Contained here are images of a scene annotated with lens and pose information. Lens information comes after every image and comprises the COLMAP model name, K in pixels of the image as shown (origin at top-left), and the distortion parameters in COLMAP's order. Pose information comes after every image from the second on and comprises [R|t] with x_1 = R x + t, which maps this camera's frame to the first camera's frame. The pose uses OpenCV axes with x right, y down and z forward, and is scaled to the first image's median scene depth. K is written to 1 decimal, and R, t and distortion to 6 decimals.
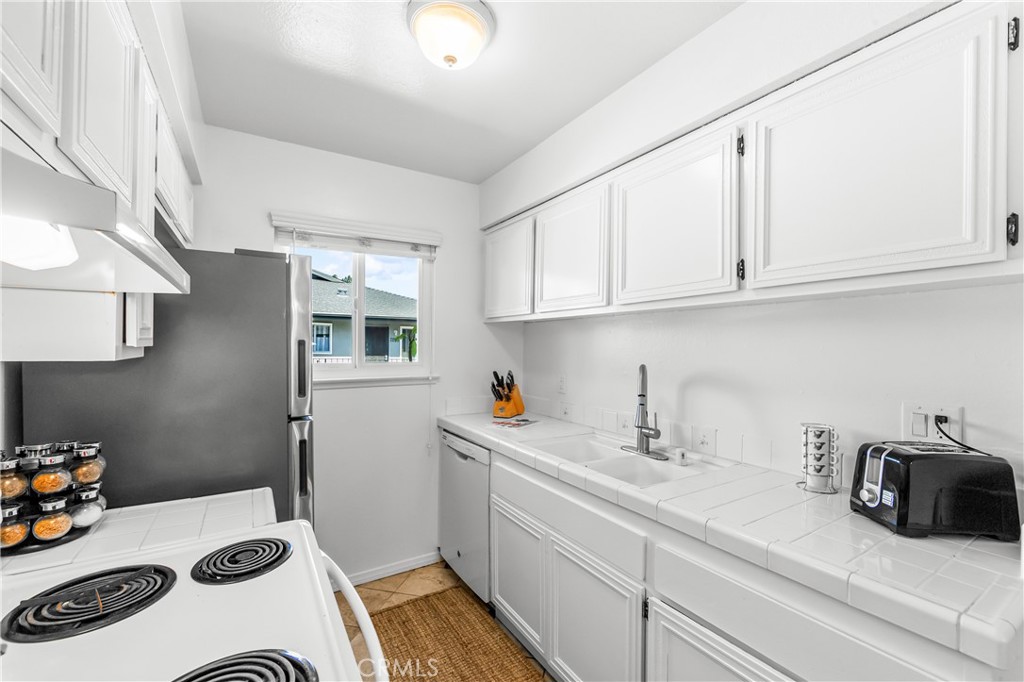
lens RADIAL K [[423.3, 0, 516.3], [0, 423.3, 343.2], [0, 0, 1]] dist [-0.001437, 0.000296]
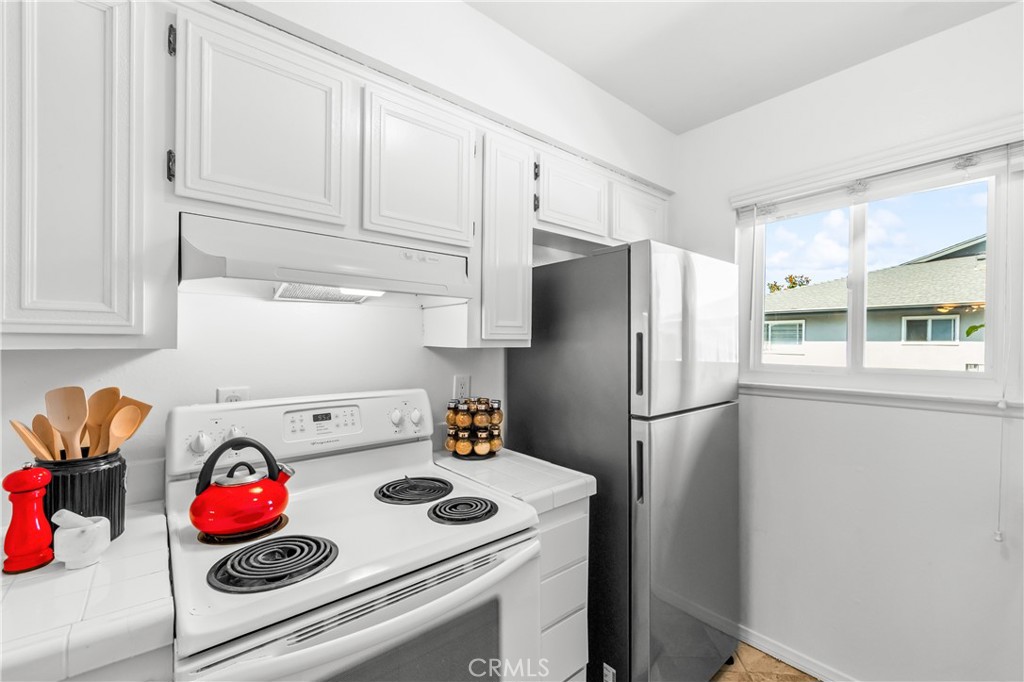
lens RADIAL K [[423.3, 0, 517.8], [0, 423.3, 341.2], [0, 0, 1]] dist [-0.001437, 0.000296]
pose [[0.144947, -0.006727, -0.989417, 0.544999], [-0.000618, 0.999976, -0.006889, 0.025027], [0.989439, 0.001610, 0.144939, 0.889986]]
